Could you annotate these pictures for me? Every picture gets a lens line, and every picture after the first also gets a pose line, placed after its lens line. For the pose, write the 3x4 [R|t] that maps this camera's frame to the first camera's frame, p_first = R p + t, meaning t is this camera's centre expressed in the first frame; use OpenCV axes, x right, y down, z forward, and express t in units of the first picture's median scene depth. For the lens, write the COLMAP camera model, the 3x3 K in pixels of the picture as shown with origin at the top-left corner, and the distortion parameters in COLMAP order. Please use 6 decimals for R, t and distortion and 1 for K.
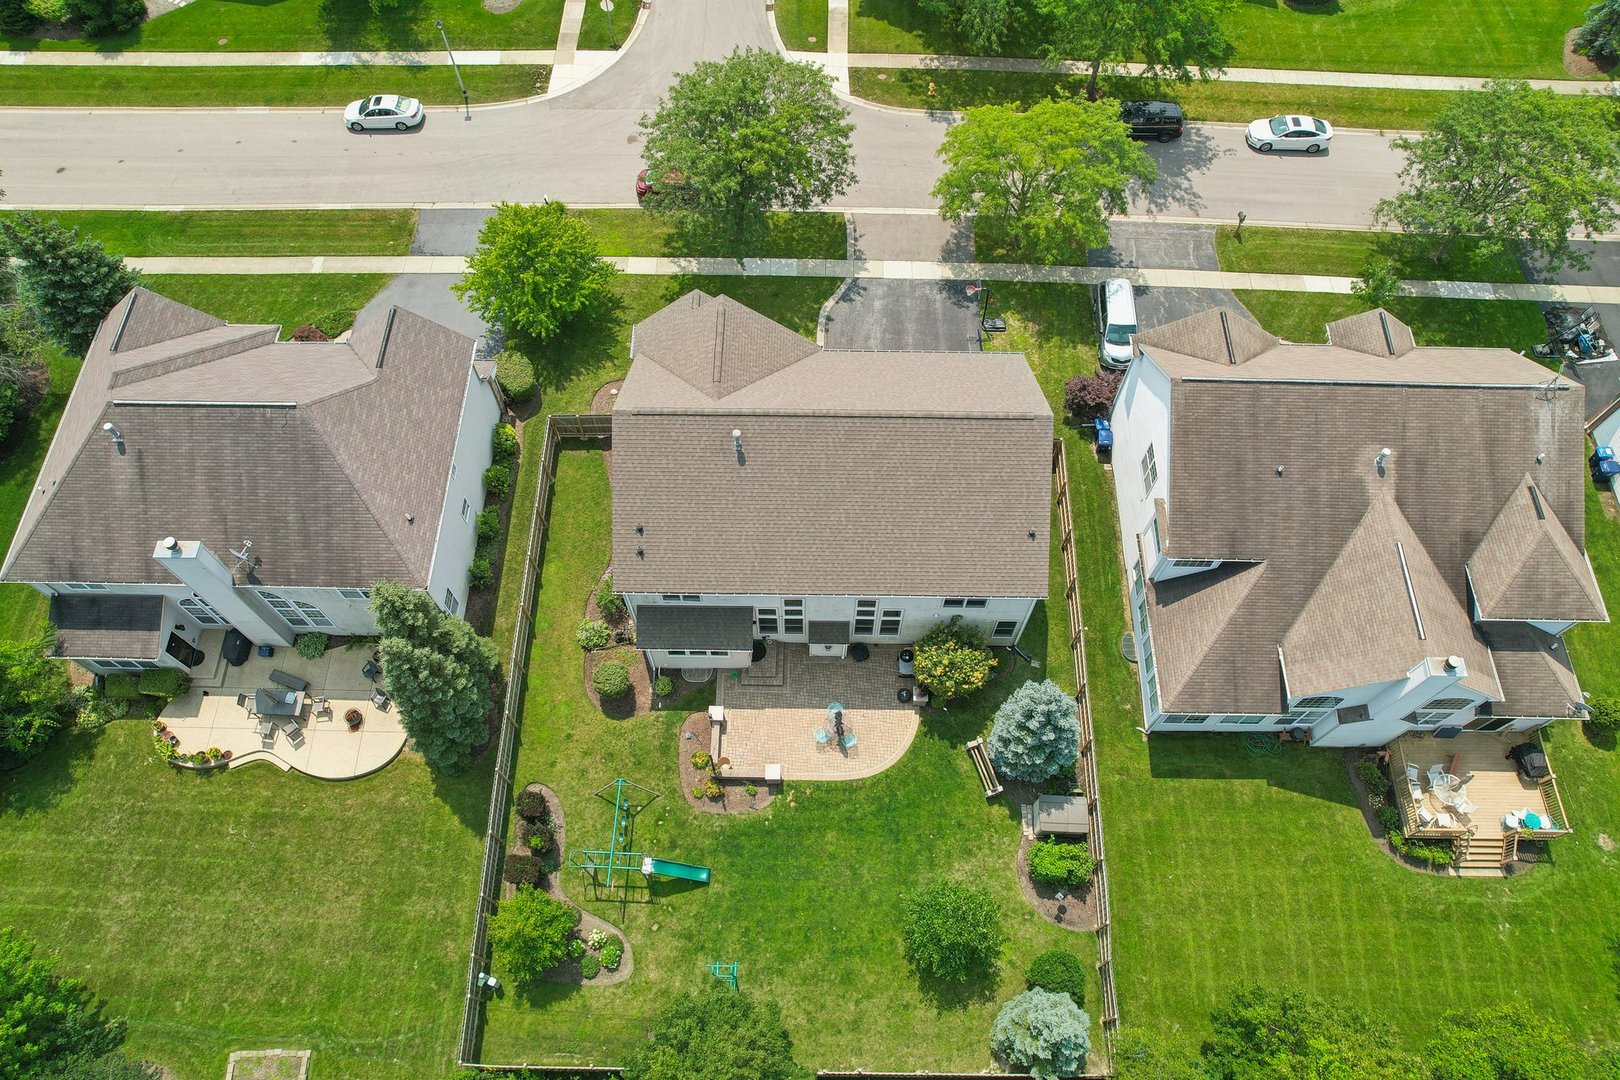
lens RADIAL K [[1044.3, 0, 801.6], [0, 1044.3, 562.6], [0, 0, 1]] dist [-0.072352, -0.000386]
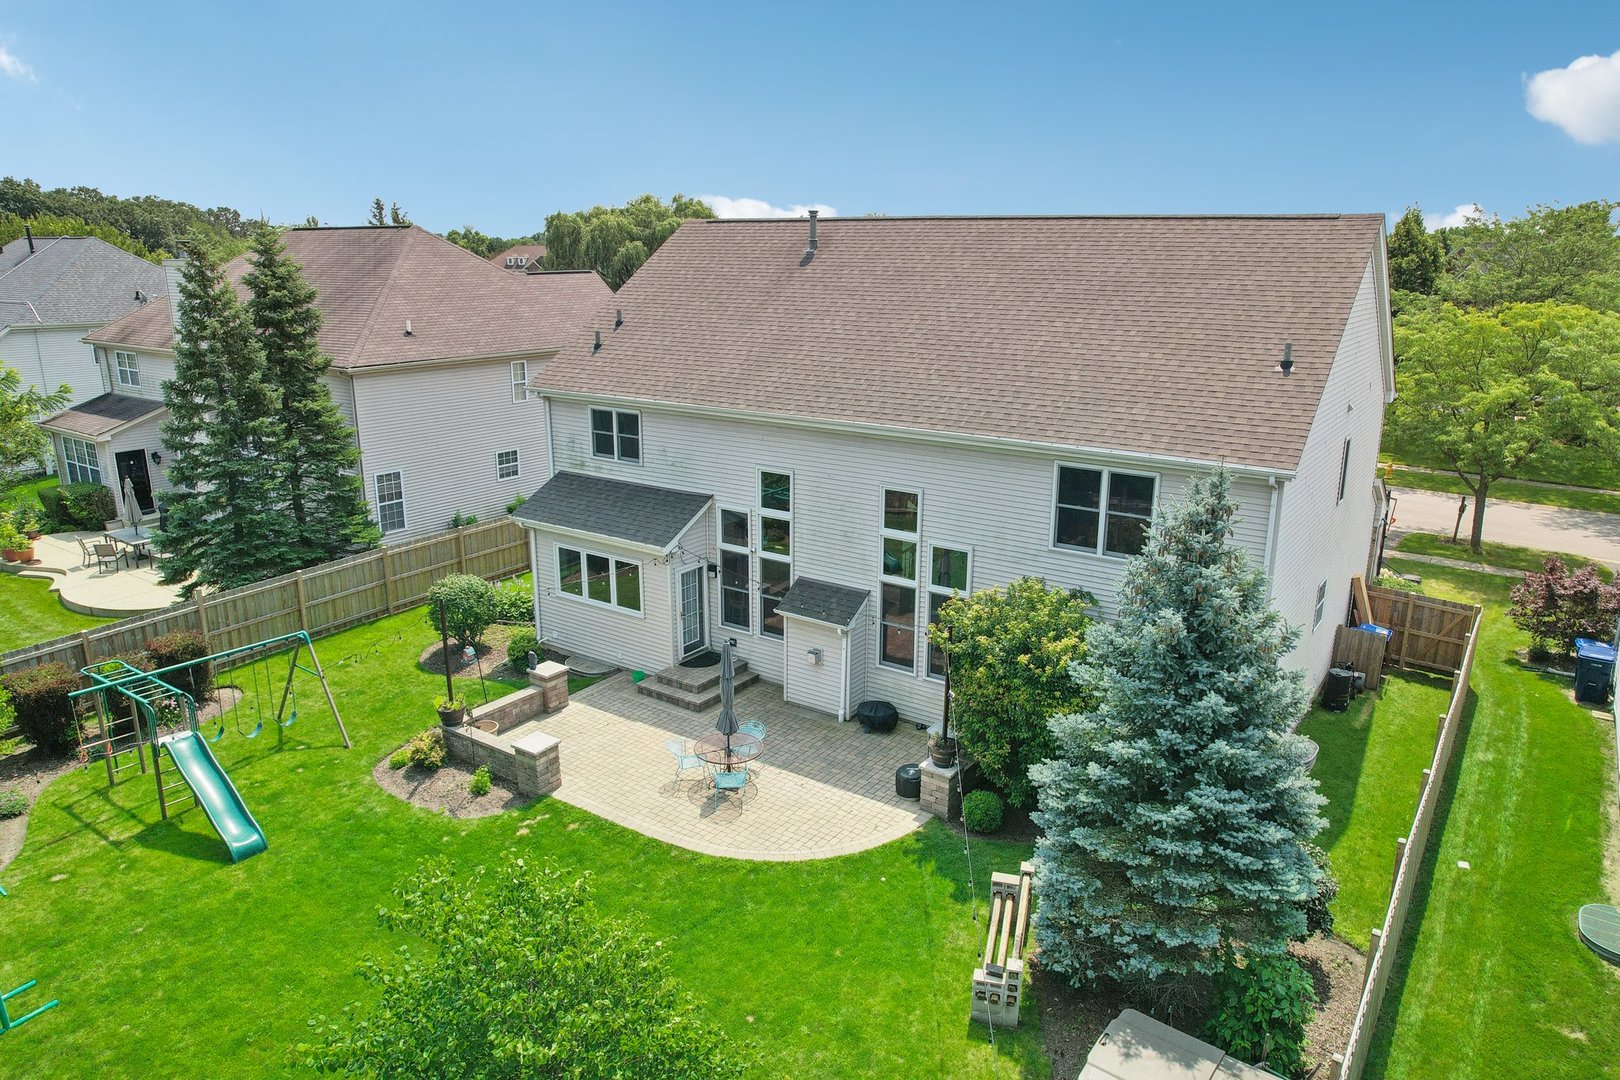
lens RADIAL K [[1084.6, 0, 792.8], [0, 1084.6, 539.8], [0, 0, 1]] dist [-0.006224, 0.000376]
pose [[0.812789, 0.133579, -0.567037, 0.296506], [-0.514389, 0.621461, -0.590923, 0.354766], [0.273457, 0.771973, 0.573828, 0.699103]]
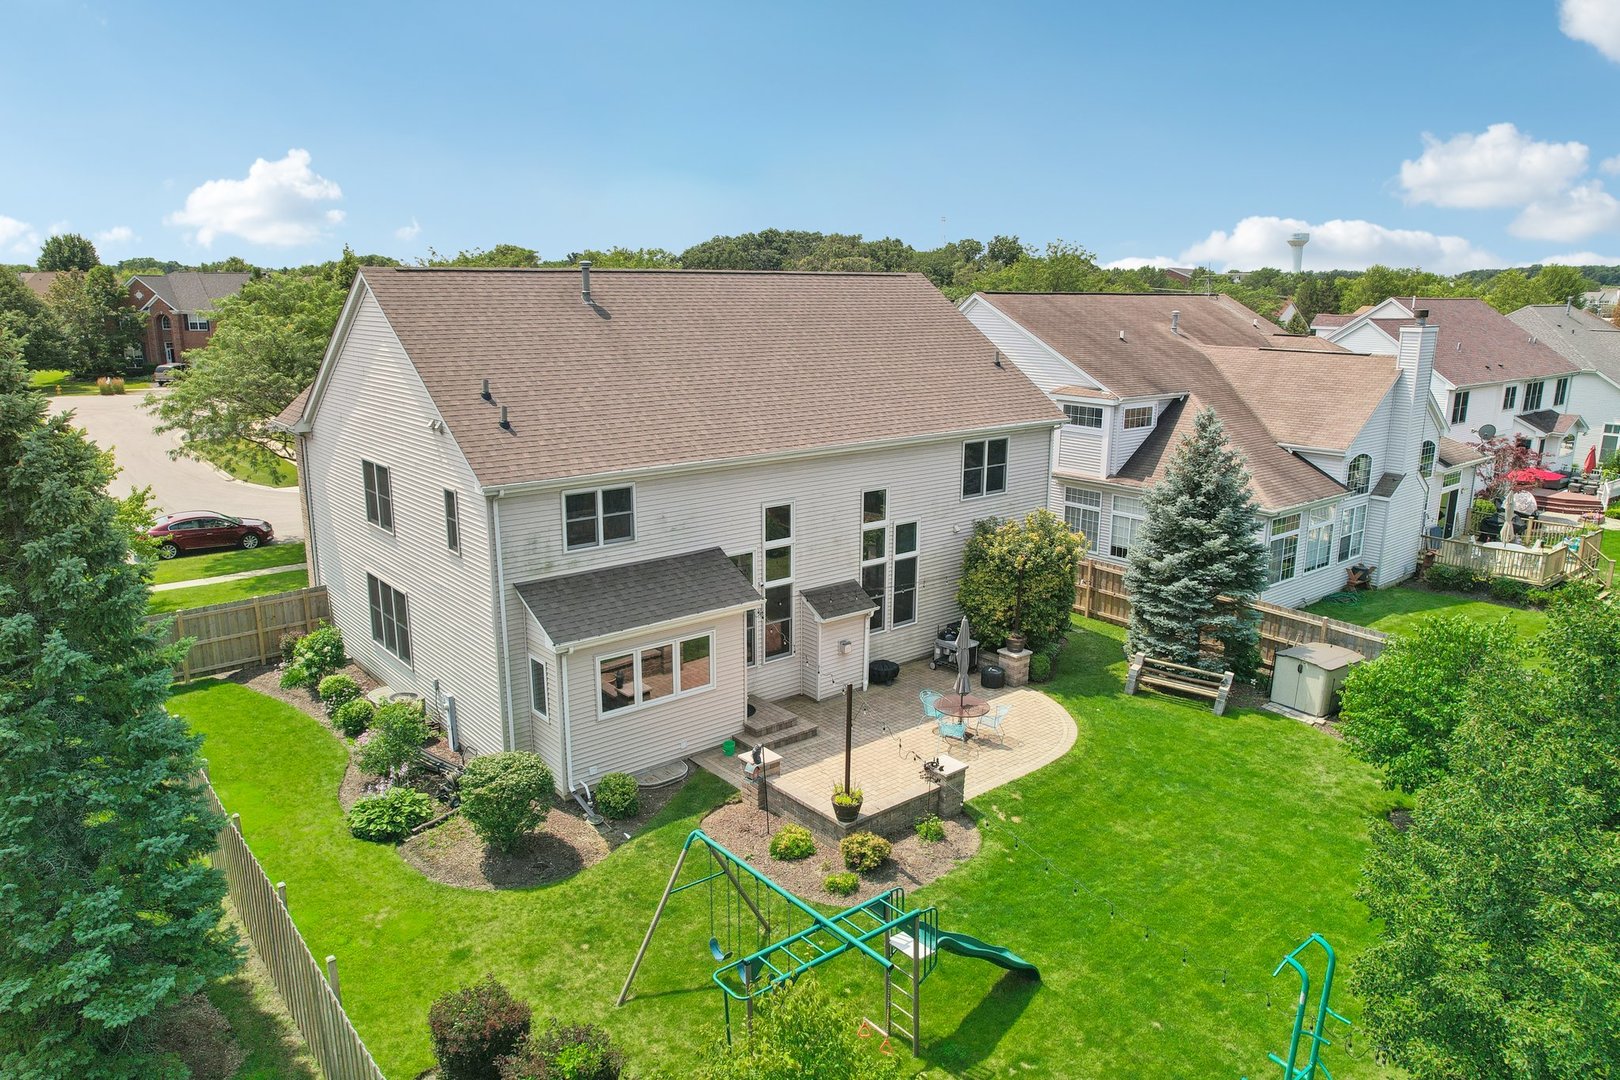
lens RADIAL K [[1044.3, 0, 801.6], [0, 1044.3, 562.6], [0, 0, 1]] dist [-0.072352, -0.000386]
pose [[0.772627, -0.176258, 0.609903, -0.333932], [0.573838, 0.604856, -0.552140, 0.358827], [-0.271584, 0.776584, 0.568471, 0.679550]]
